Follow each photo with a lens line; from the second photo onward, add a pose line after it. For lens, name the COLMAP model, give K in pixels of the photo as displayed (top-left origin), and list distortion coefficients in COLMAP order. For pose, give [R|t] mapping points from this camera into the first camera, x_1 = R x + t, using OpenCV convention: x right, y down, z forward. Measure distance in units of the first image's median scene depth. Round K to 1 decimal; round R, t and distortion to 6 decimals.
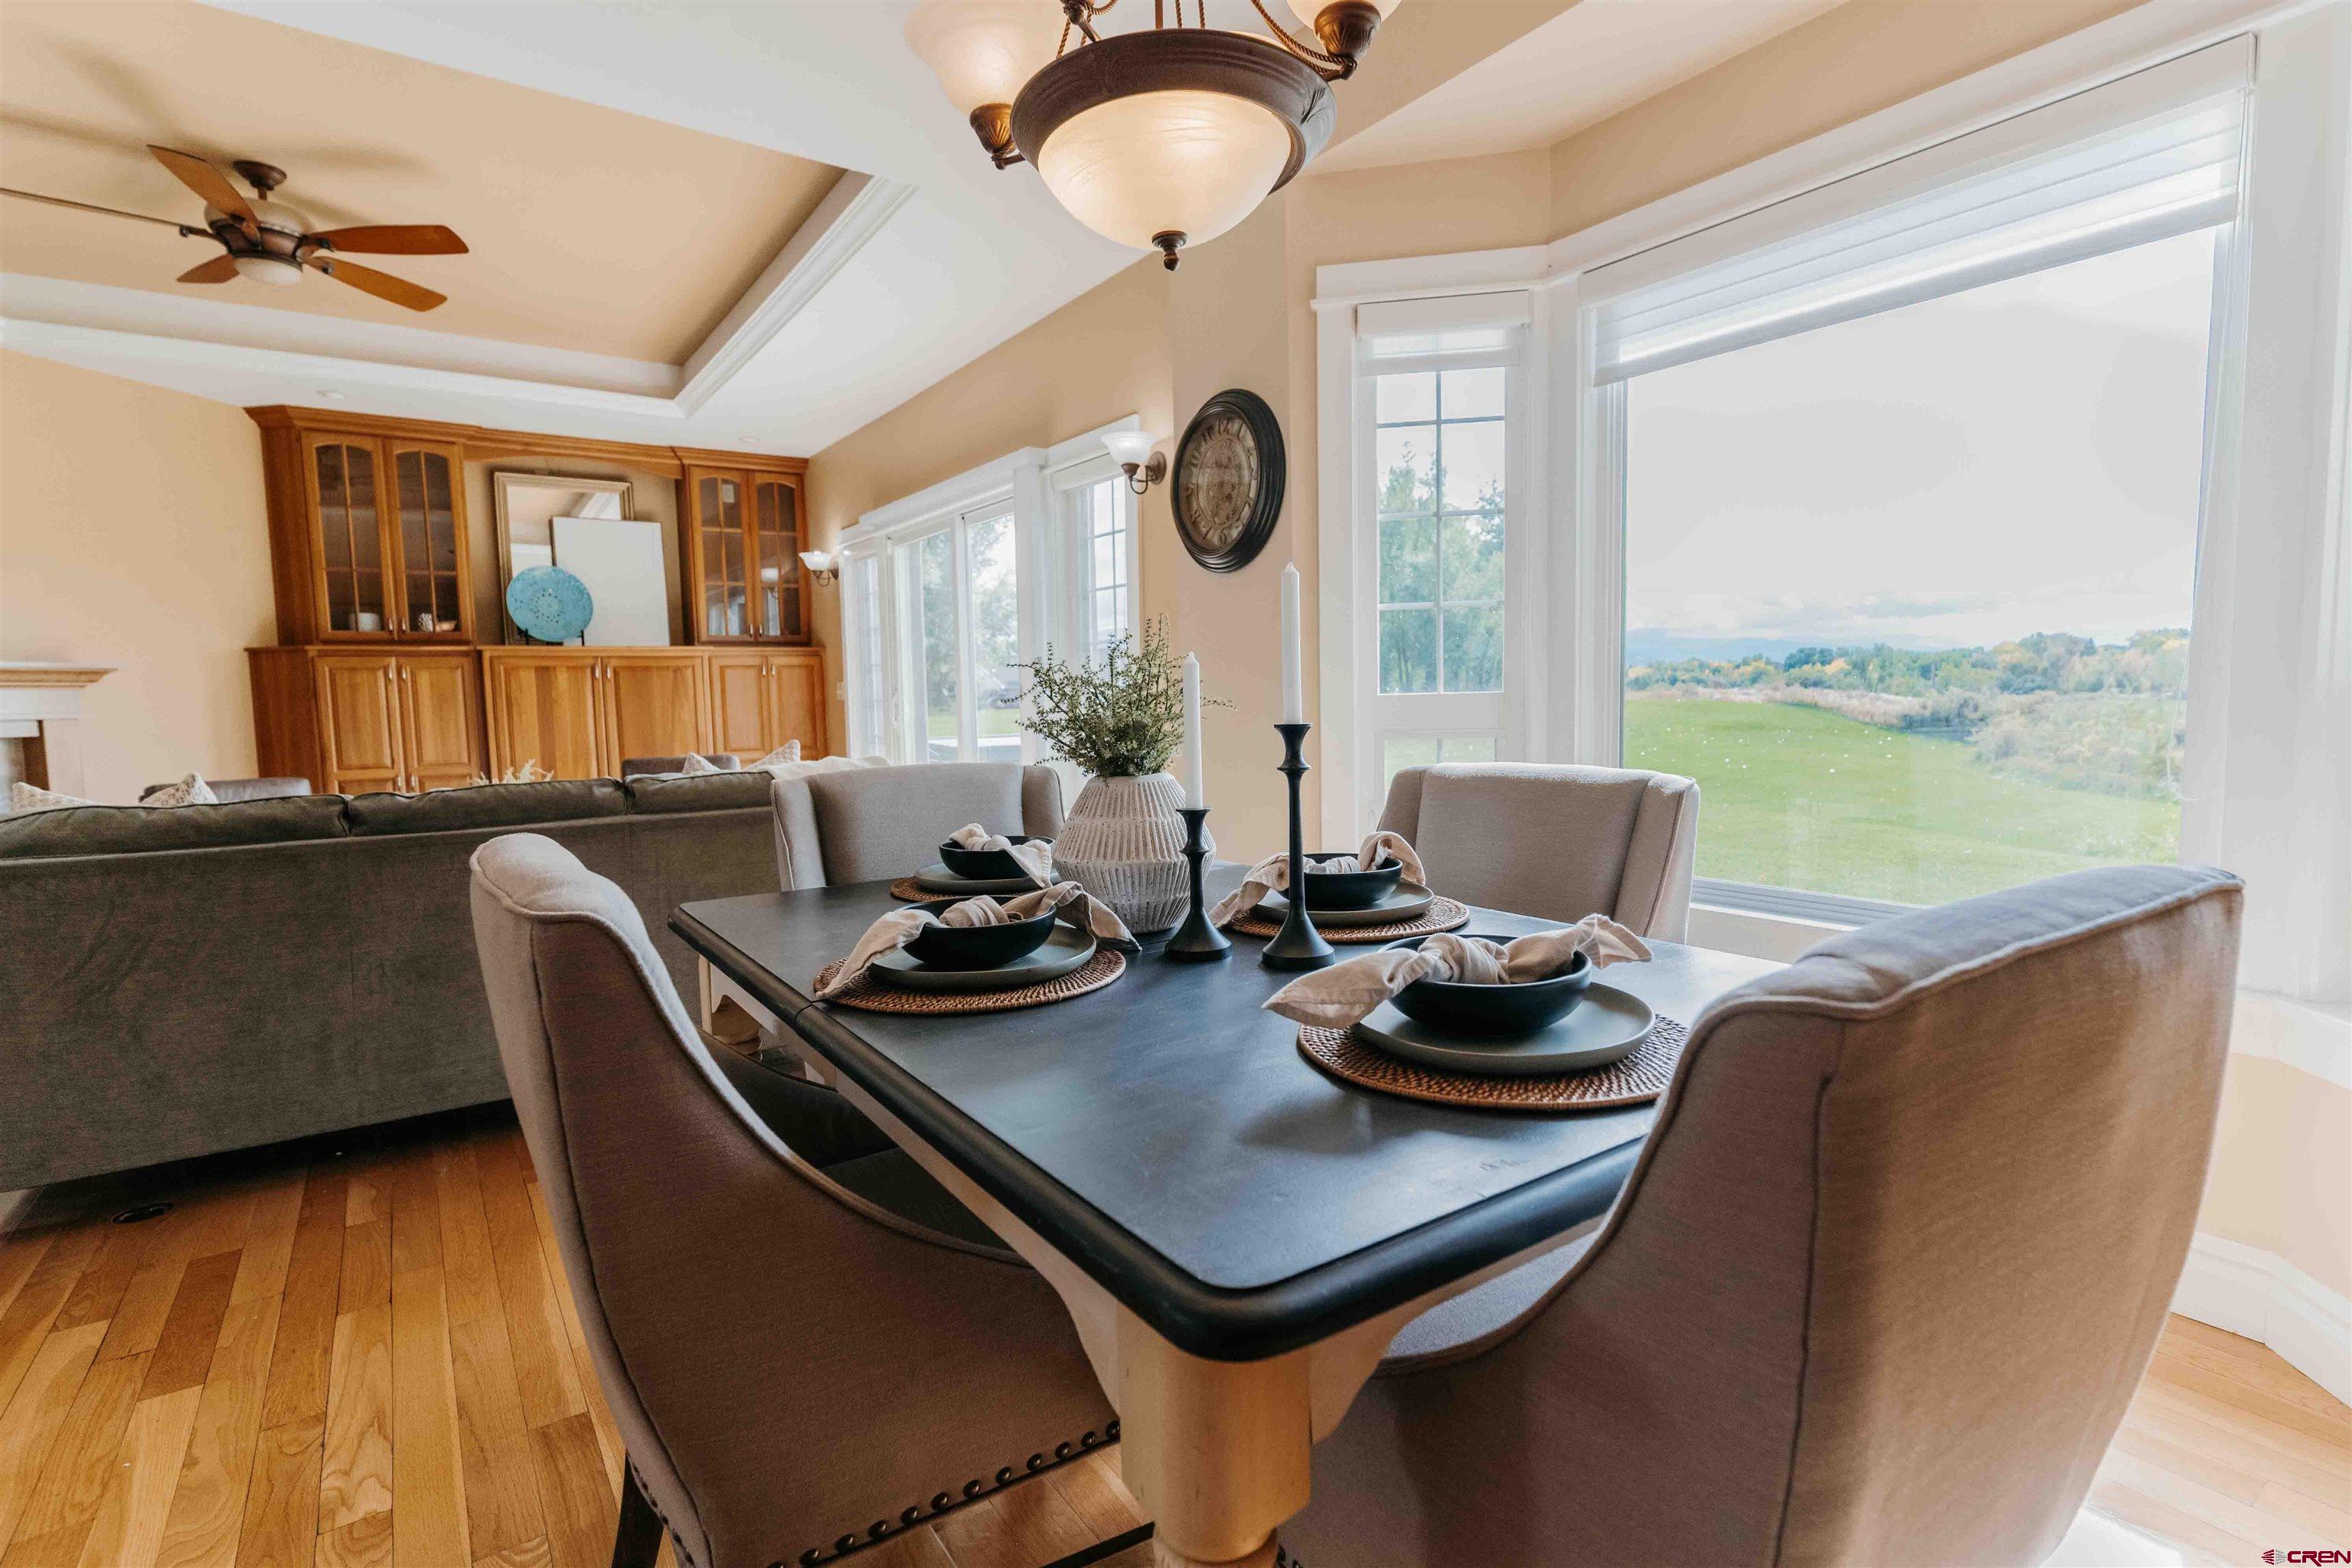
lens RADIAL K [[1123.5, 0, 1178.3], [0, 1123.5, 782.4], [0, 0, 1]] dist [0.001600, 0.000102]
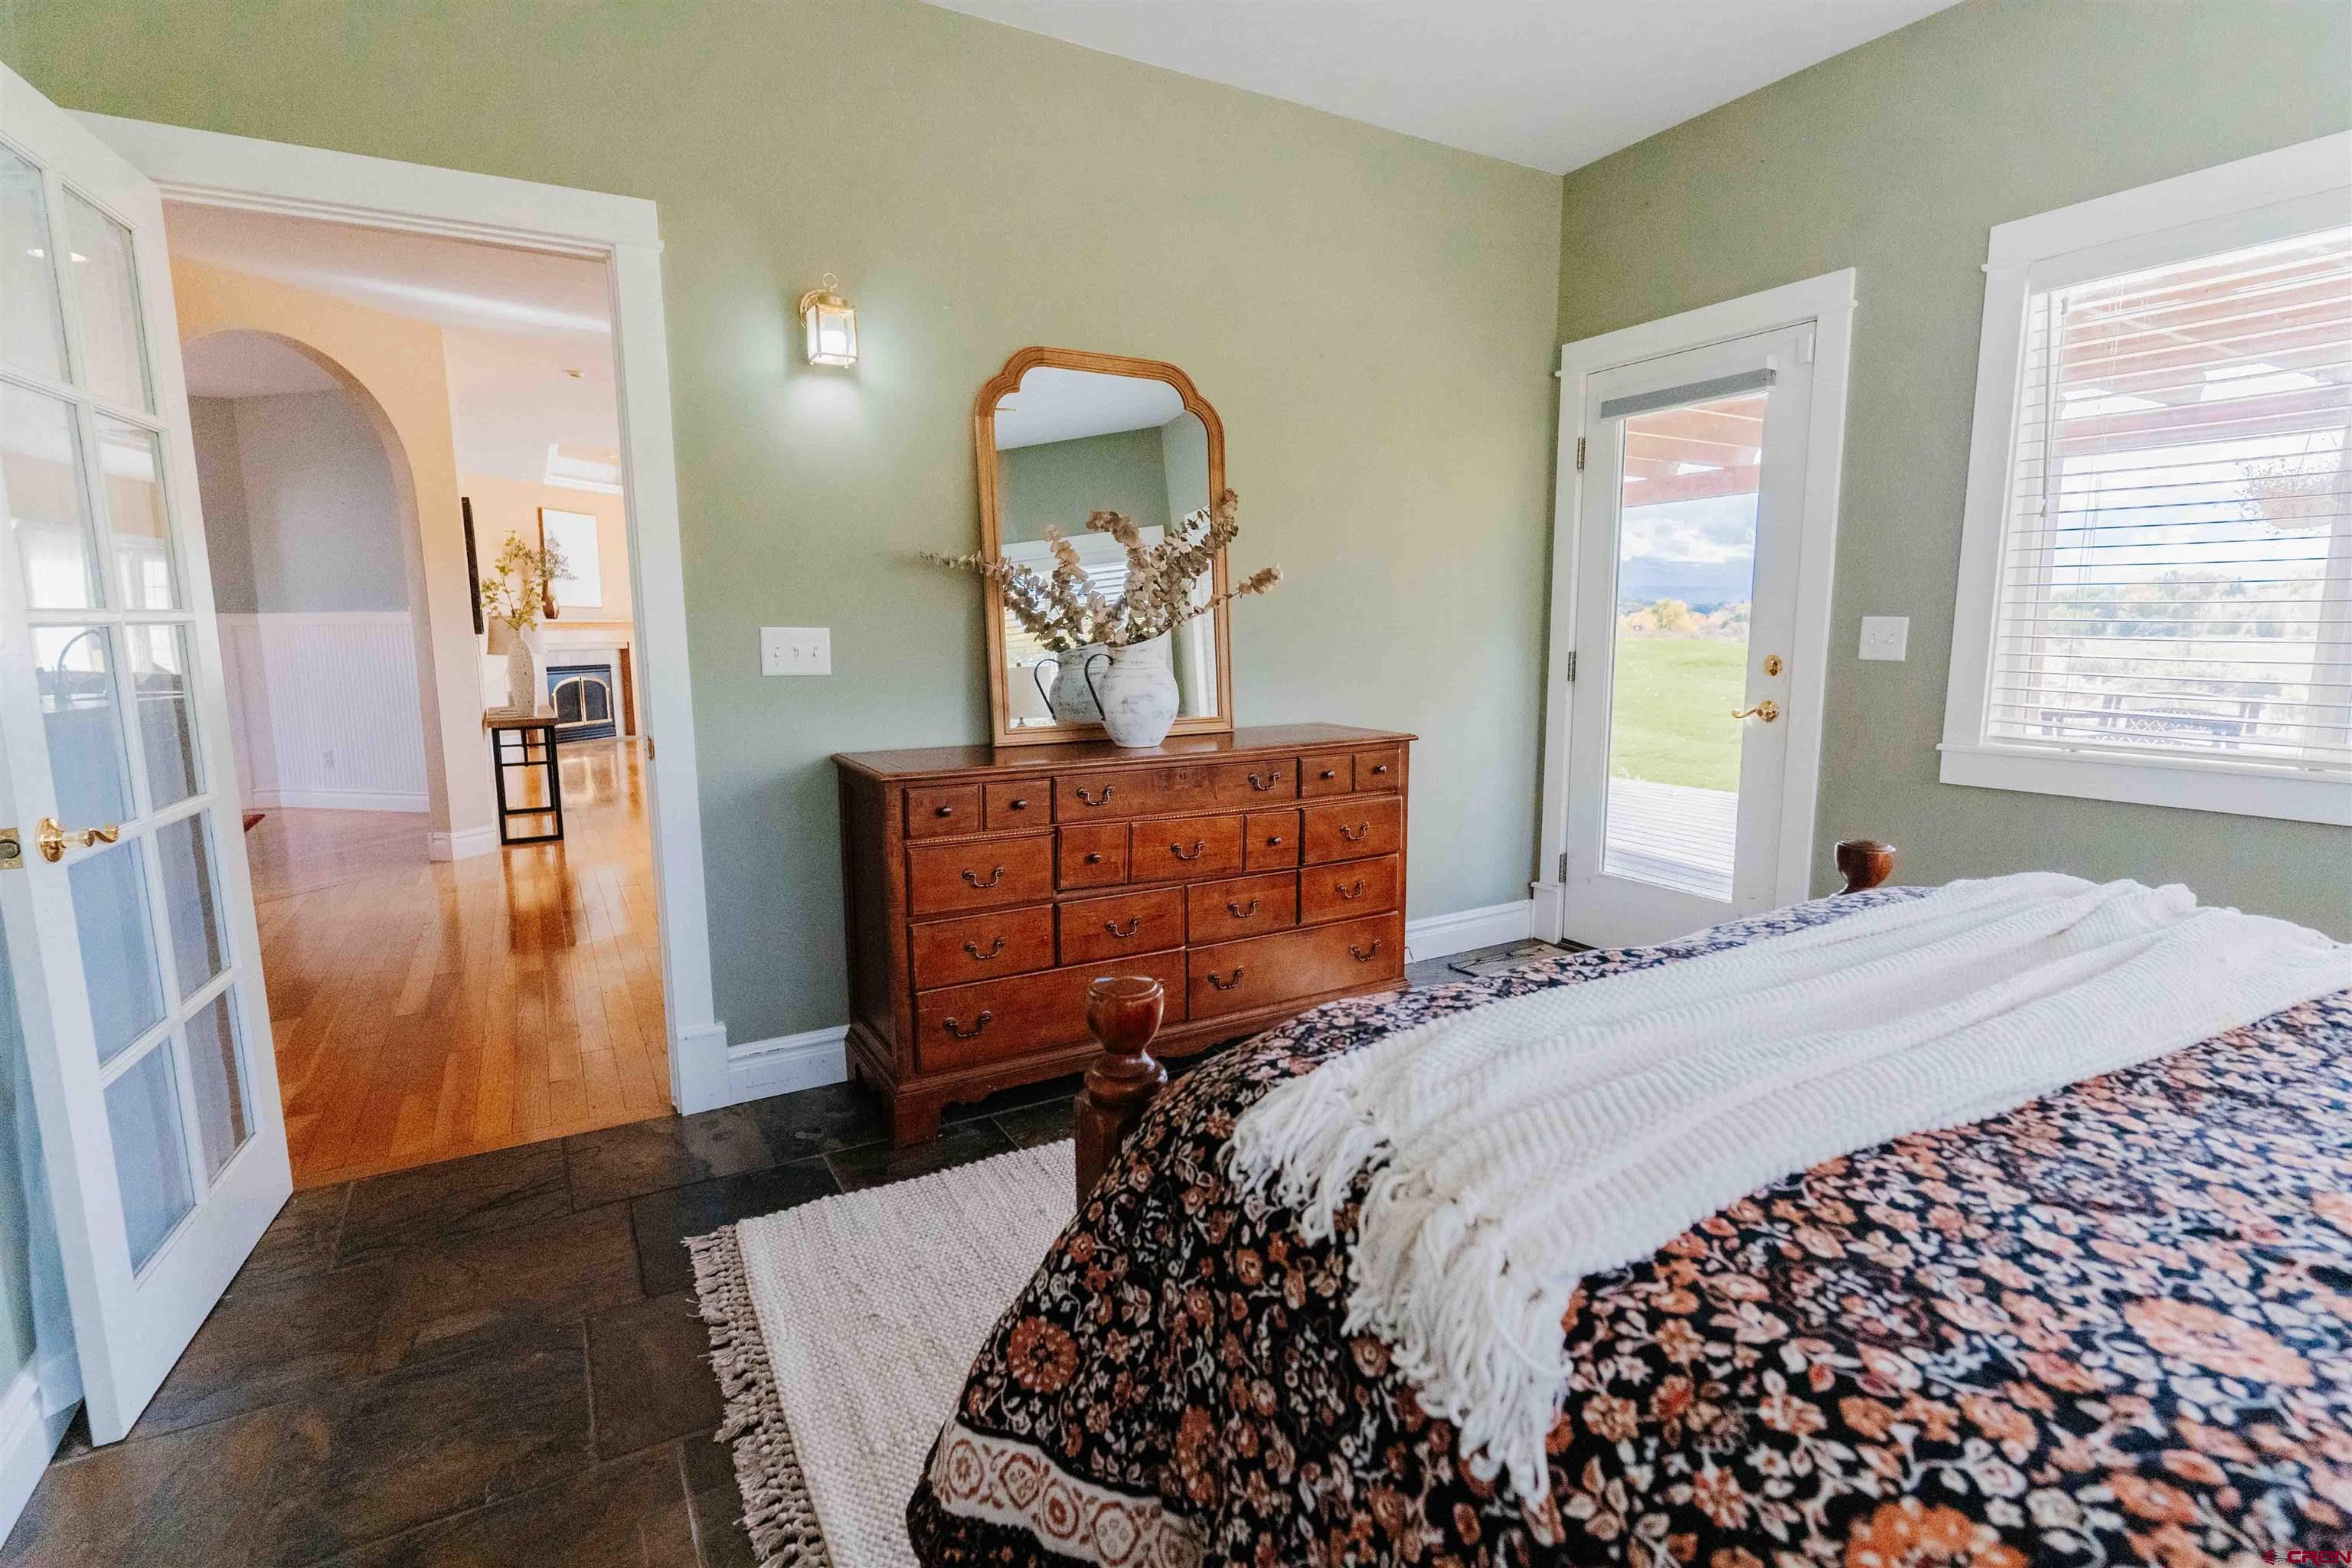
lens RADIAL K [[1123.5, 0, 1178.3], [0, 1123.5, 782.4], [0, 0, 1]] dist [0.001600, 0.000102]
pose [[0.996359, 0.021697, -0.082451, 0.541006], [-0.016728, 0.998029, 0.060487, 0.105666], [0.083601, -0.058888, 0.994758, -1.754816]]
